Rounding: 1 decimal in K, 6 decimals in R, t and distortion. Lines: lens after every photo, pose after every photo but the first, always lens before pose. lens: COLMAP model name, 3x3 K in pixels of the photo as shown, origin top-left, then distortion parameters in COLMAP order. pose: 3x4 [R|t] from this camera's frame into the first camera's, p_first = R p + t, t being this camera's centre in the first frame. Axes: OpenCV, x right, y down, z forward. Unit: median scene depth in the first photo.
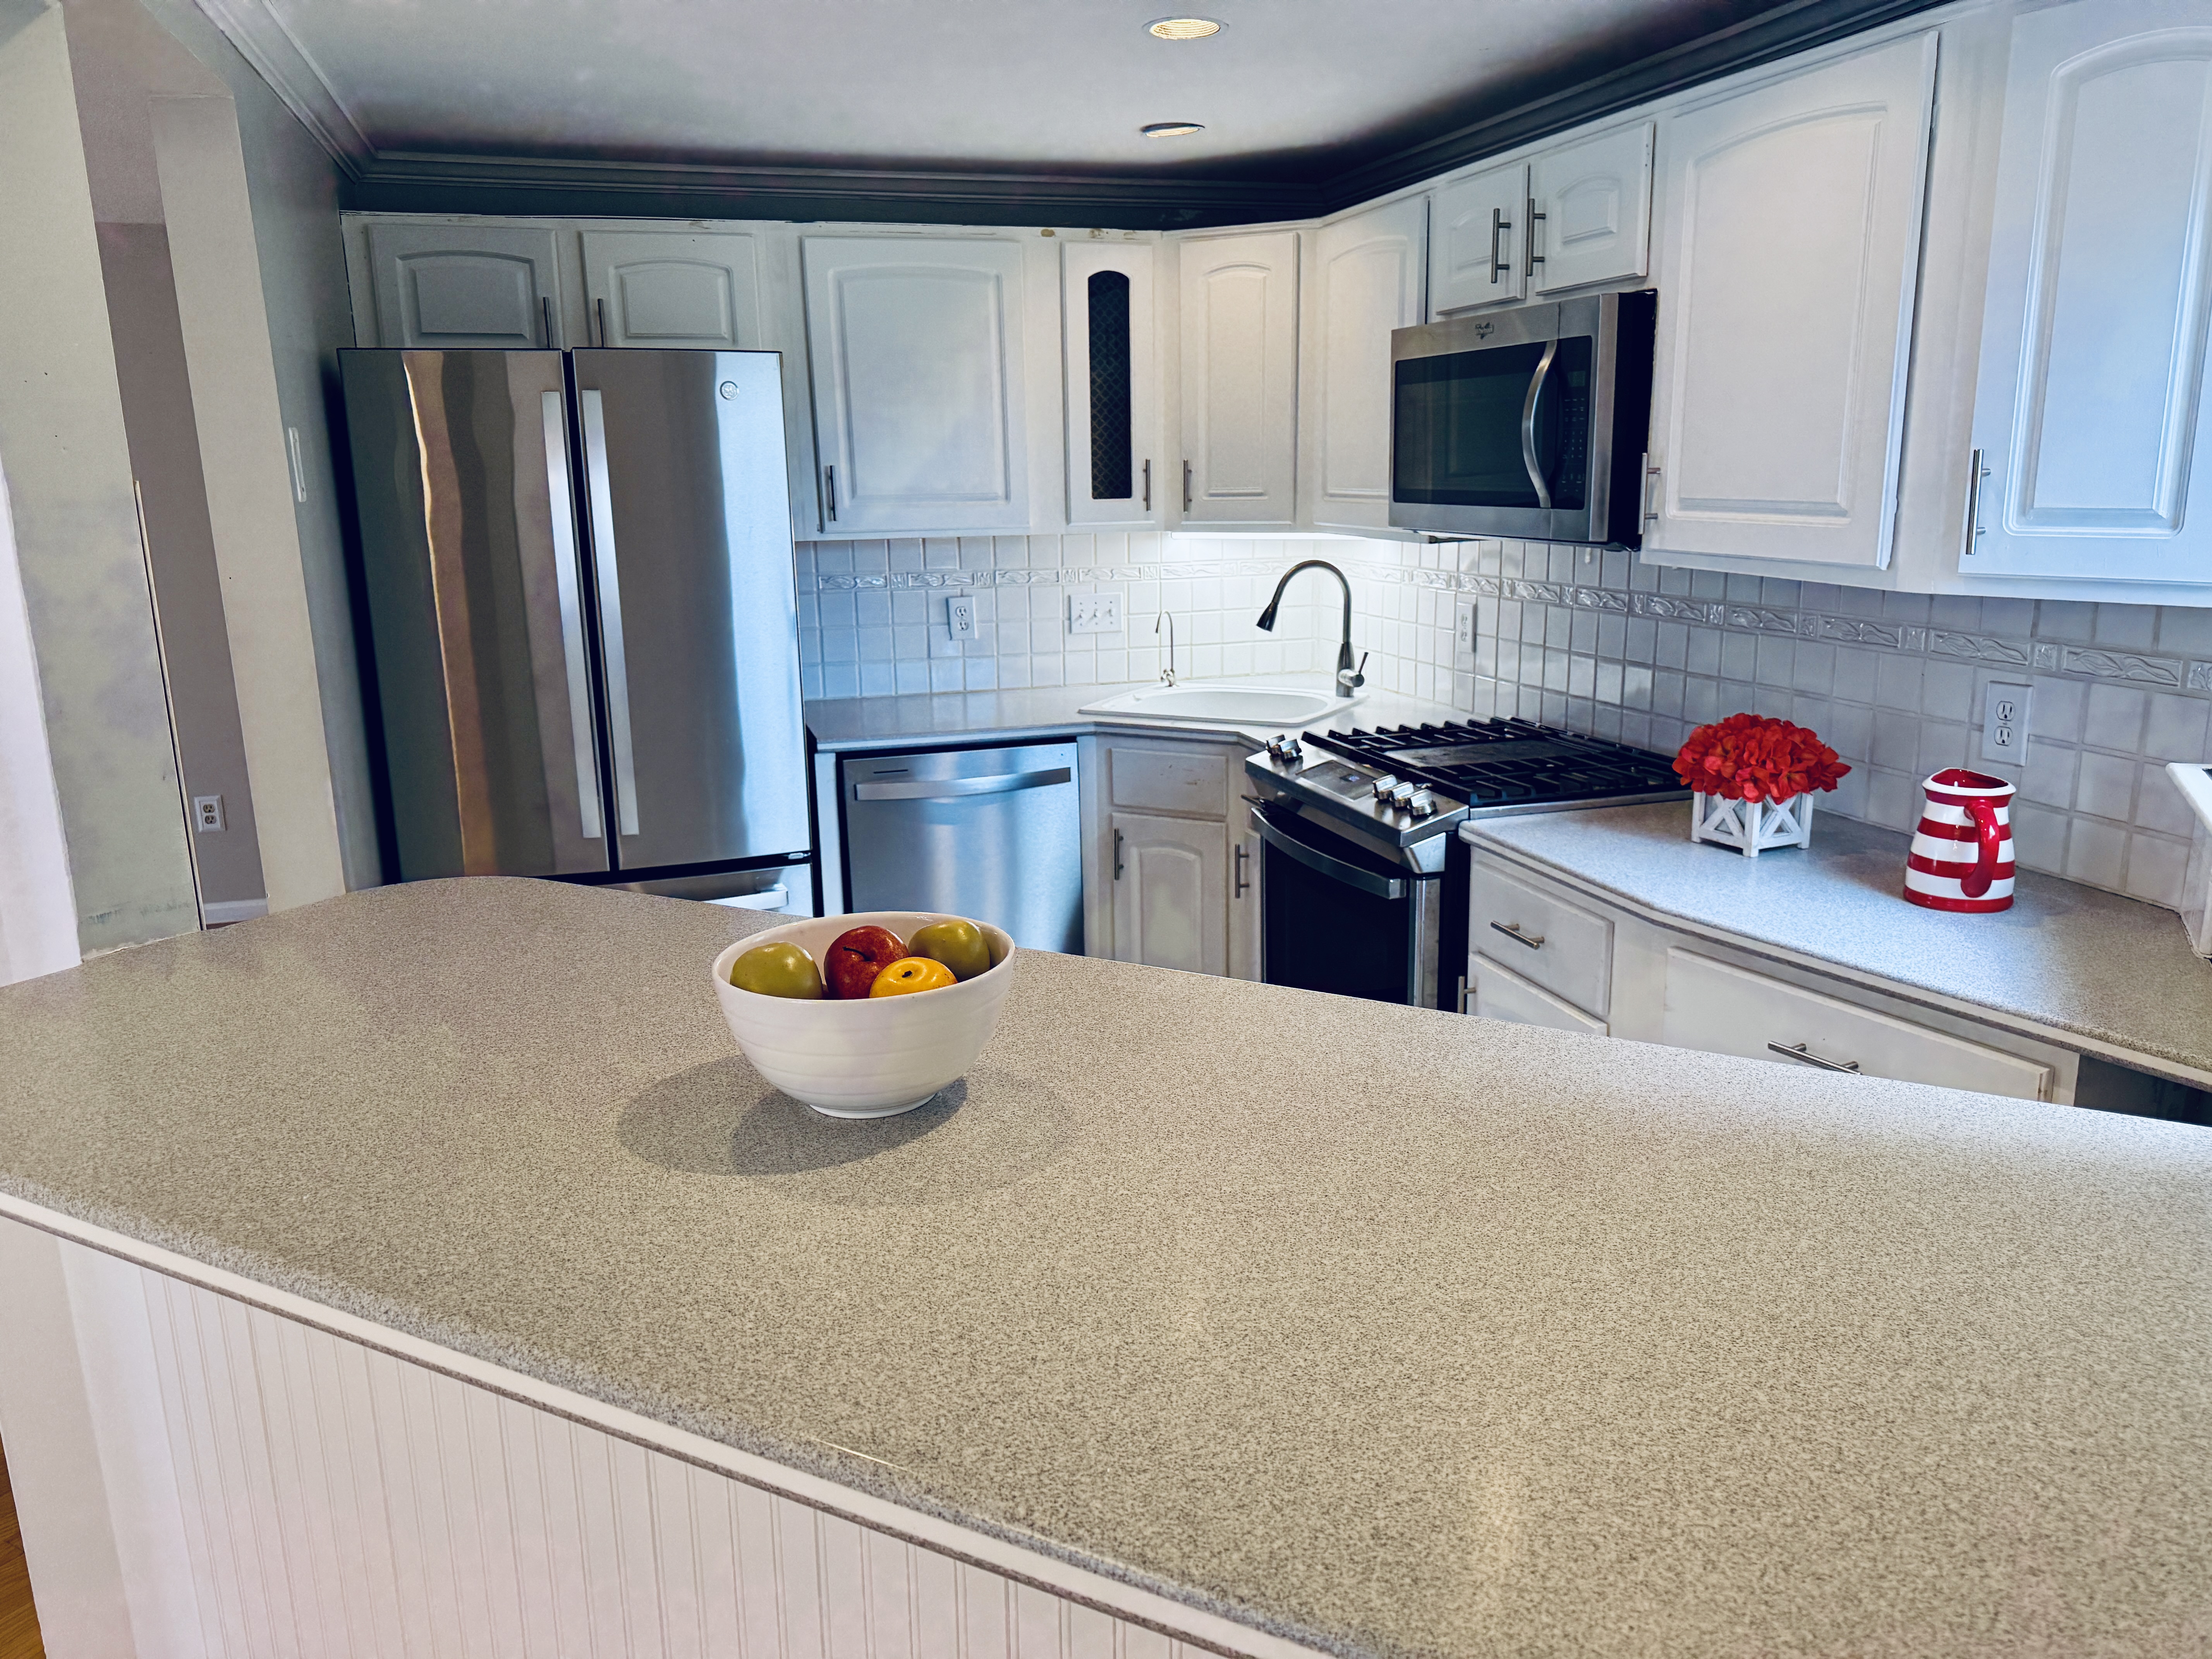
lens RADIAL K [[1548.9, 0, 1093.7], [0, 1548.9, 826.8], [0, 0, 1]] dist [0.047825, -0.072645]
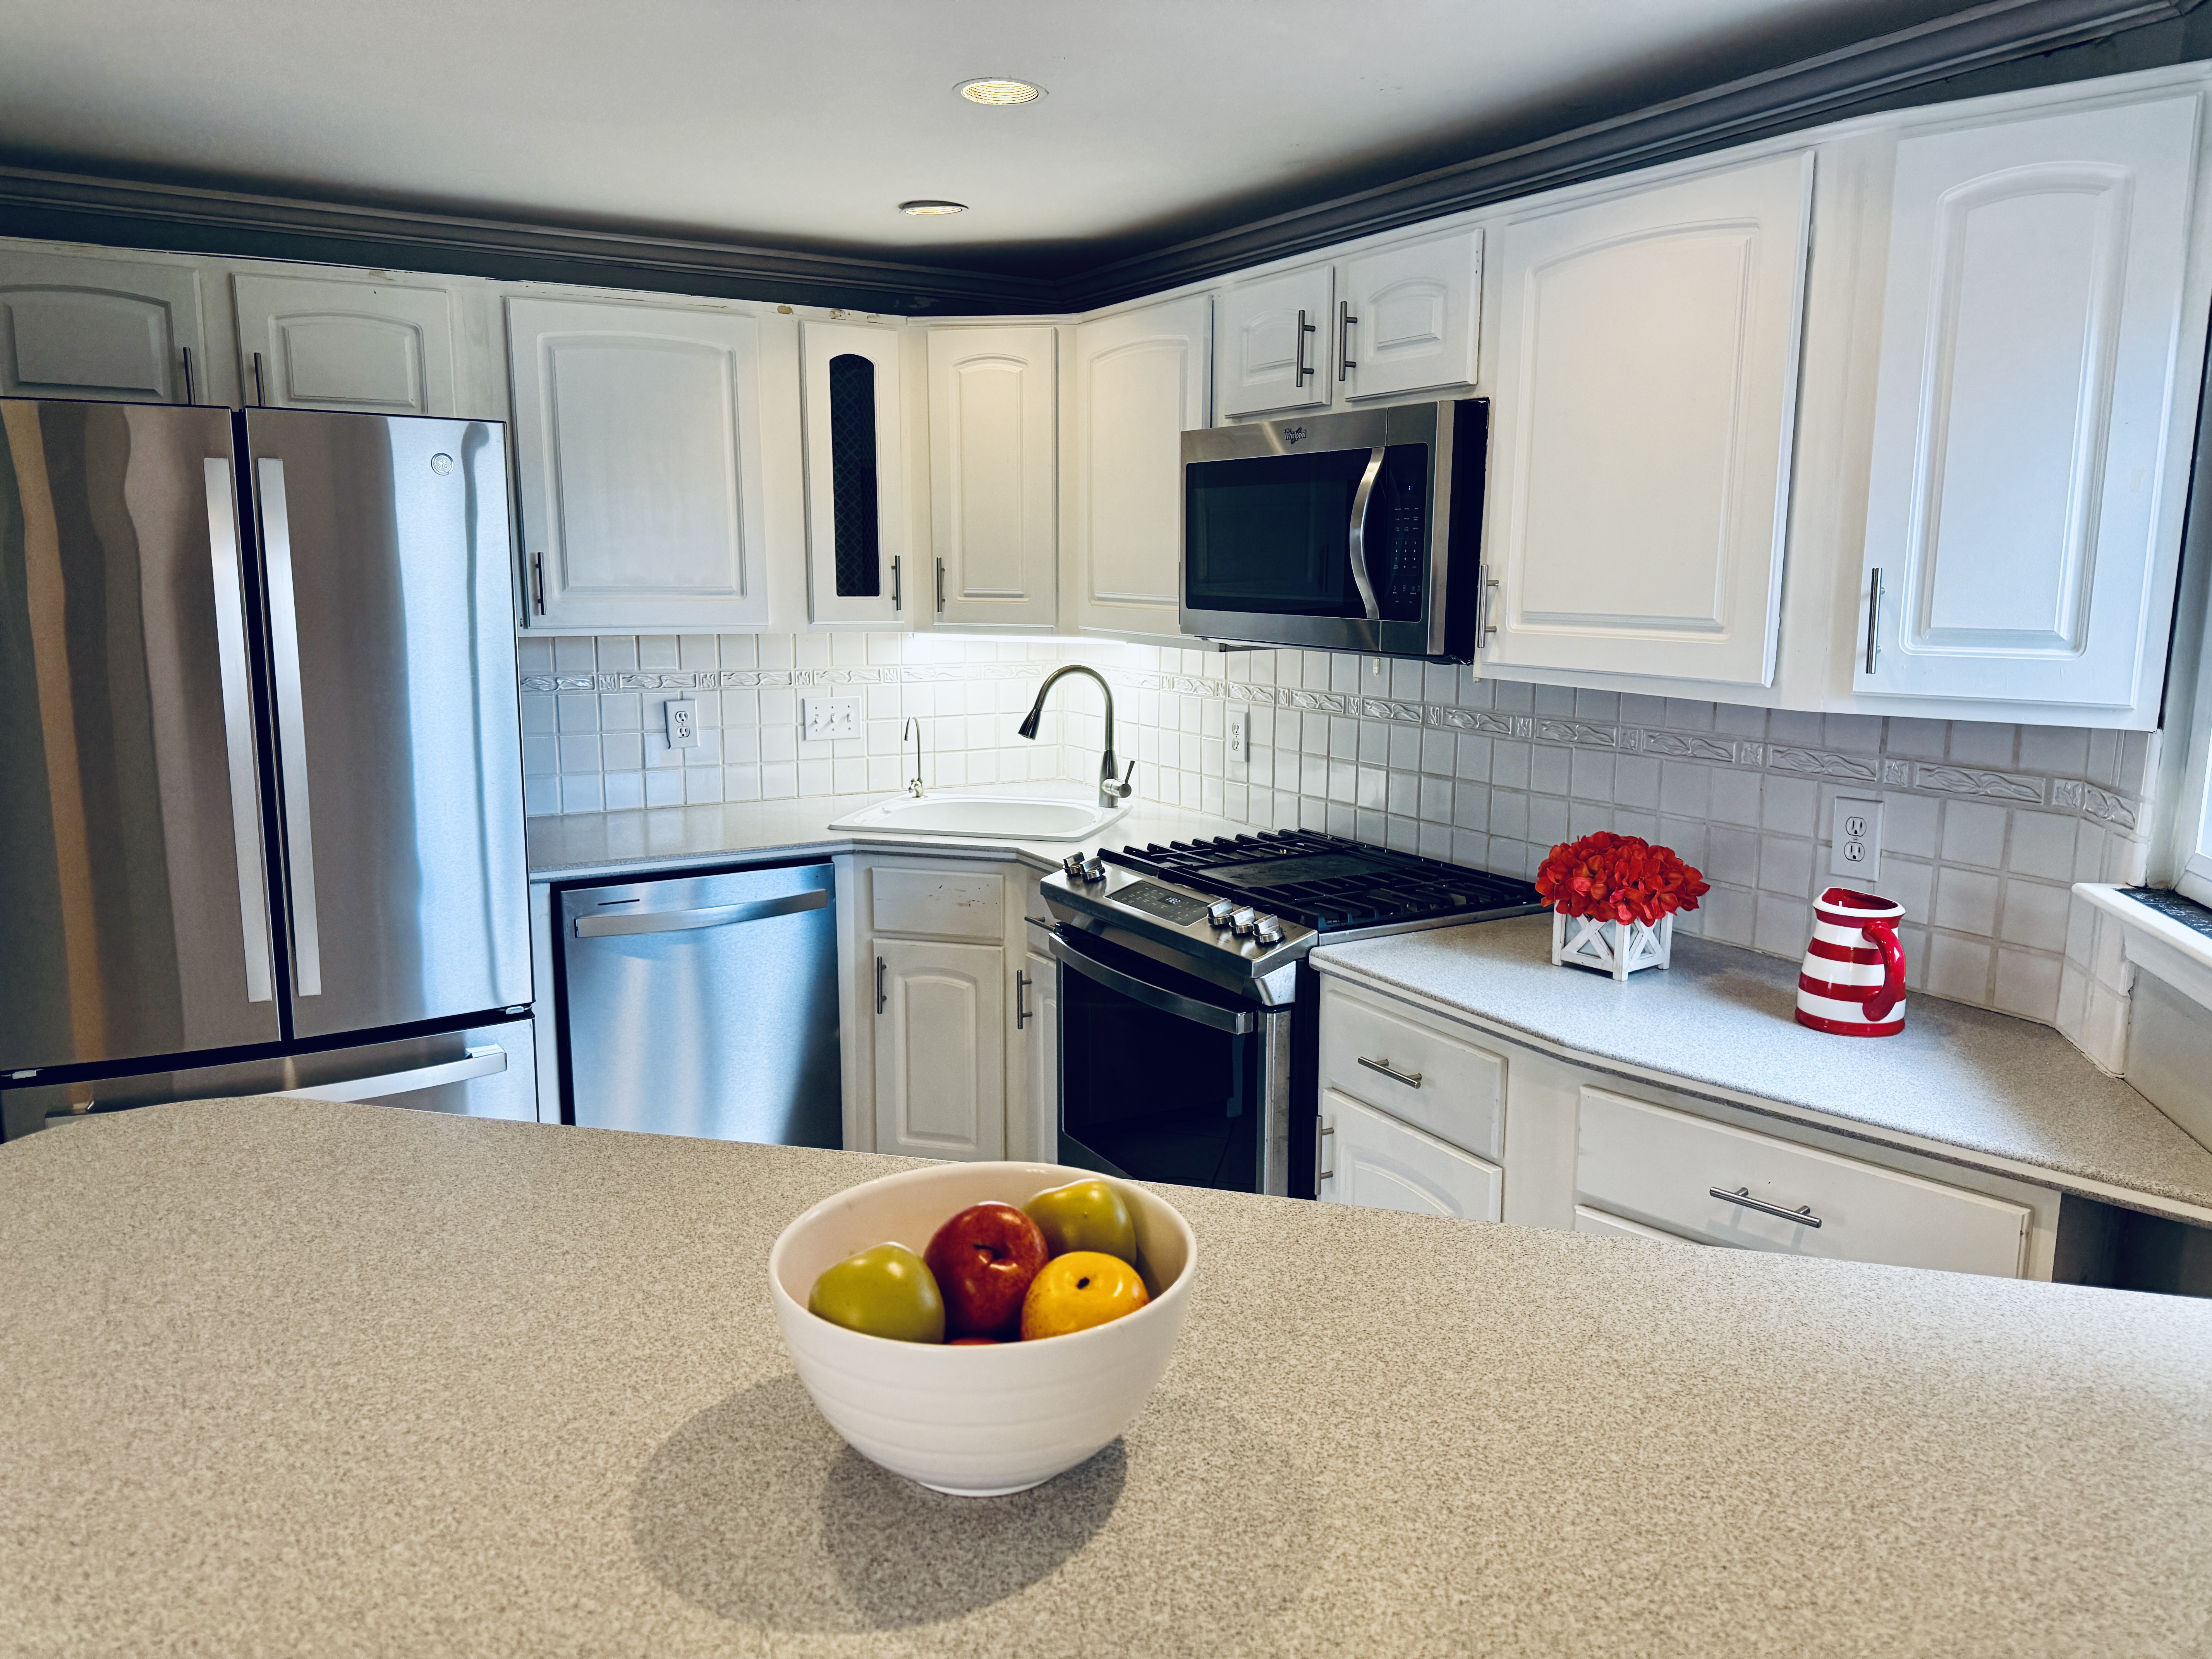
lens RADIAL K [[1548.9, 0, 1096.3], [0, 1548.9, 833.9], [0, 0, 1]] dist [0.047825, -0.072645]
pose [[0.971803, -0.016620, 0.235210, -0.106042], [0.029961, 0.998131, -0.053259, -0.026290], [-0.233885, 0.058804, 0.970484, 0.120286]]
